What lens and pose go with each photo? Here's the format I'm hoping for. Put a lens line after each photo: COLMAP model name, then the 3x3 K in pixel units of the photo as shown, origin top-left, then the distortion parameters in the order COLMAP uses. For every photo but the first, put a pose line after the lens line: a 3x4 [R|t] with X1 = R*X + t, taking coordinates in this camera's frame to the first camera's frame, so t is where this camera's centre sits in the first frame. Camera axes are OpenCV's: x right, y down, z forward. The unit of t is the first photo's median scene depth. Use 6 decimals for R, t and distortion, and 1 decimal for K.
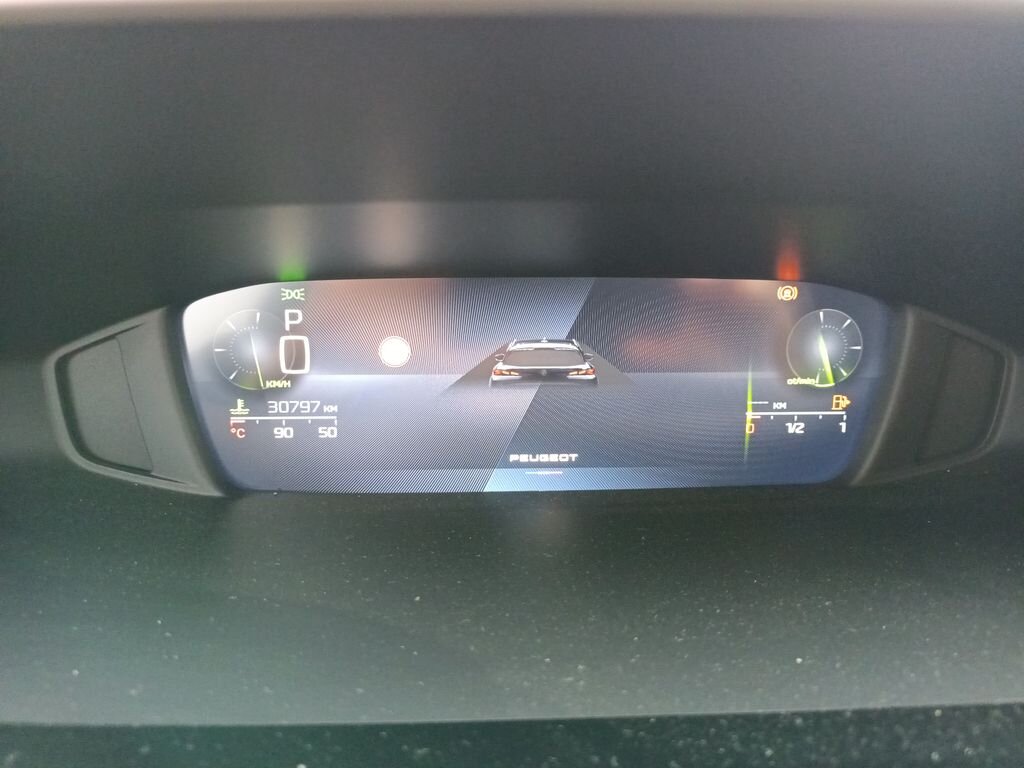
lens RADIAL K [[775.4, 0, 511.3], [0, 775.4, 383.0], [0, 0, 1]] dist [0.018252, -0.024725]
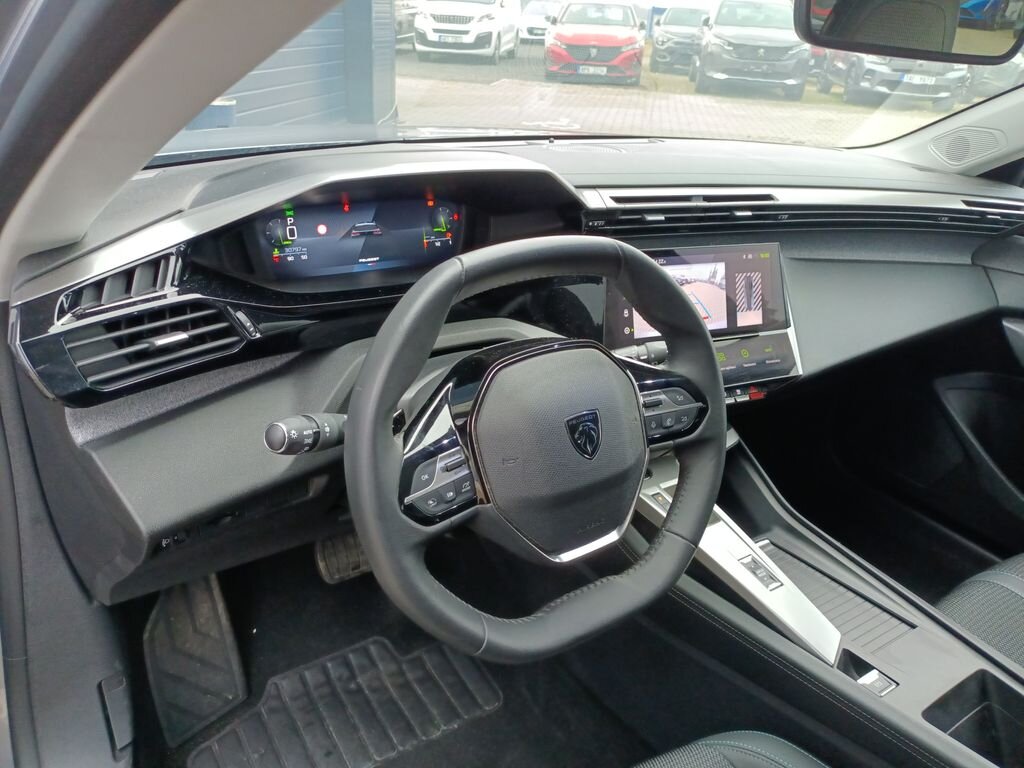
lens RADIAL K [[775.4, 0, 521.8], [0, 775.4, 389.7], [0, 0, 1]] dist [0.018252, -0.024725]
pose [[0.849813, -0.178005, 0.496116, -1.142579], [0.108400, 0.980151, 0.165993, 0.163252], [-0.515816, -0.087284, 0.852241, -2.182296]]
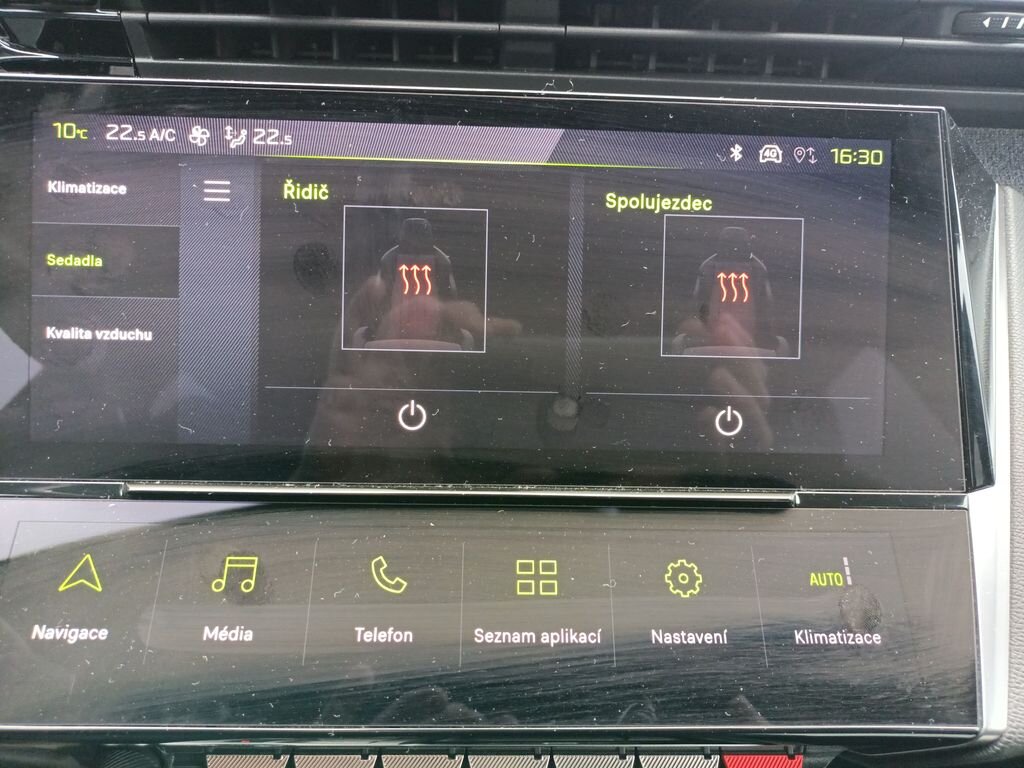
lens RADIAL K [[775.4, 0, 511.7], [0, 775.4, 366.1], [0, 0, 1]] dist [0.018252, -0.024725]
pose [[0.996981, -0.033496, 0.070054, 1.427218], [0.031328, 0.999003, 0.031813, 0.472990], [-0.071049, -0.029523, 0.997036, -0.333777]]
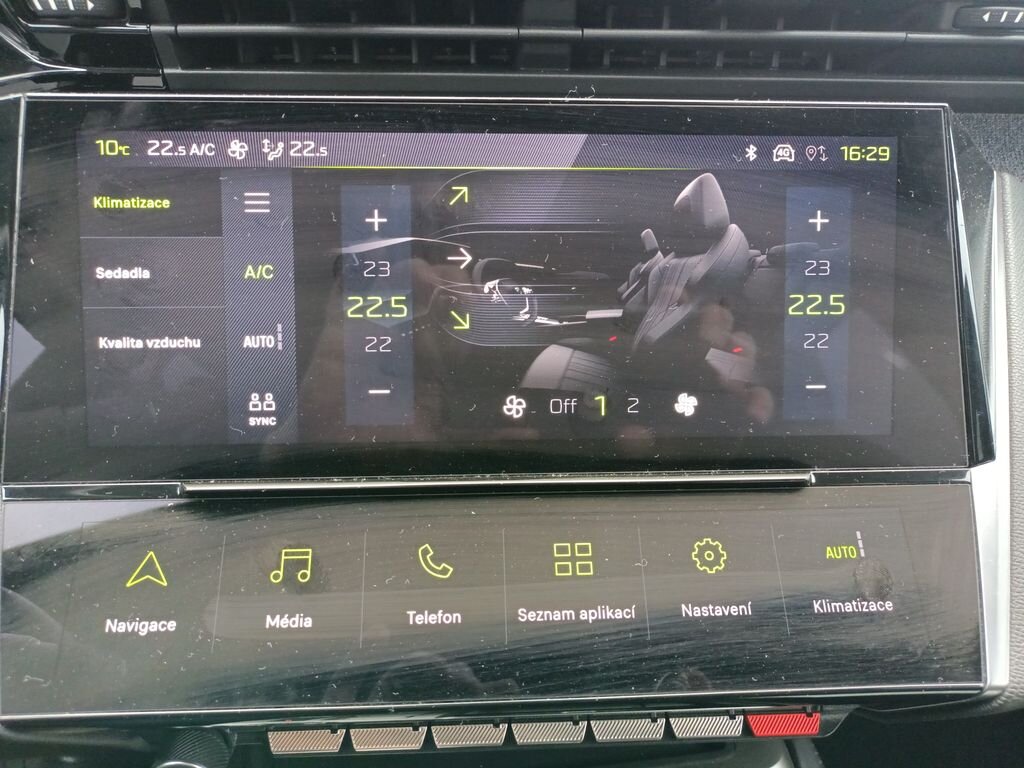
lens RADIAL K [[775.4, 0, 510.5], [0, 775.4, 365.6], [0, 0, 1]] dist [0.018252, -0.024725]
pose [[0.994456, -0.064284, 0.083214, 1.374265], [0.058132, 0.995536, 0.074356, 0.435255], [-0.087623, -0.069107, 0.993754, -0.376160]]
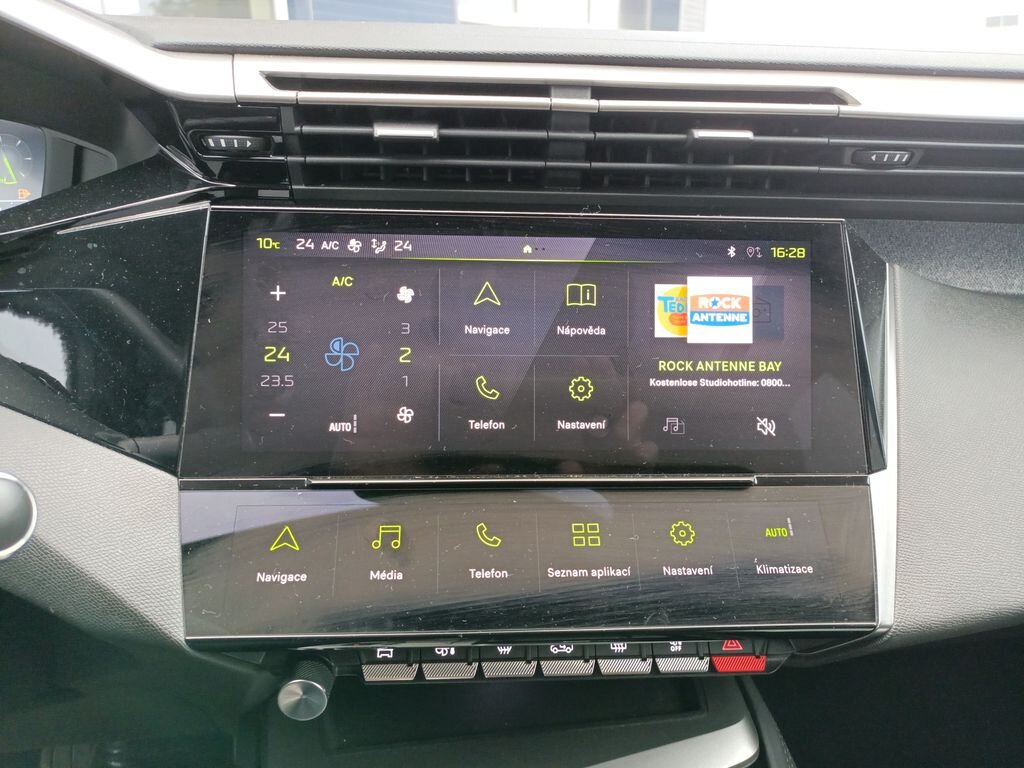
lens RADIAL K [[775.4, 0, 509.0], [0, 775.4, 367.5], [0, 0, 1]] dist [0.018252, -0.024725]
pose [[0.993309, -0.047932, 0.105070, 1.265575], [0.048827, 0.998789, -0.005960, 0.458076], [-0.104657, 0.011050, 0.994447, -0.740417]]
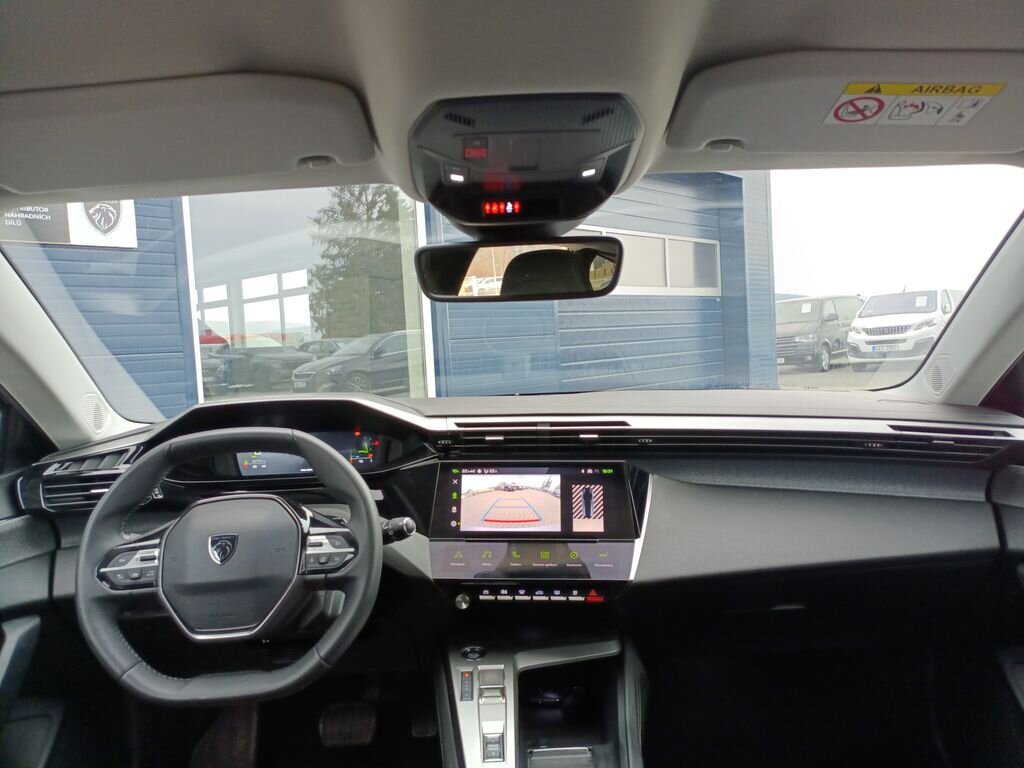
lens RADIAL K [[775.4, 0, 522.3], [0, 775.4, 366.1], [0, 0, 1]] dist [0.018252, -0.024725]
pose [[0.998695, -0.049892, -0.010938, 1.479239], [0.044406, 0.953929, -0.296728, 0.987579], [0.025238, 0.295855, 0.954899, -3.828655]]
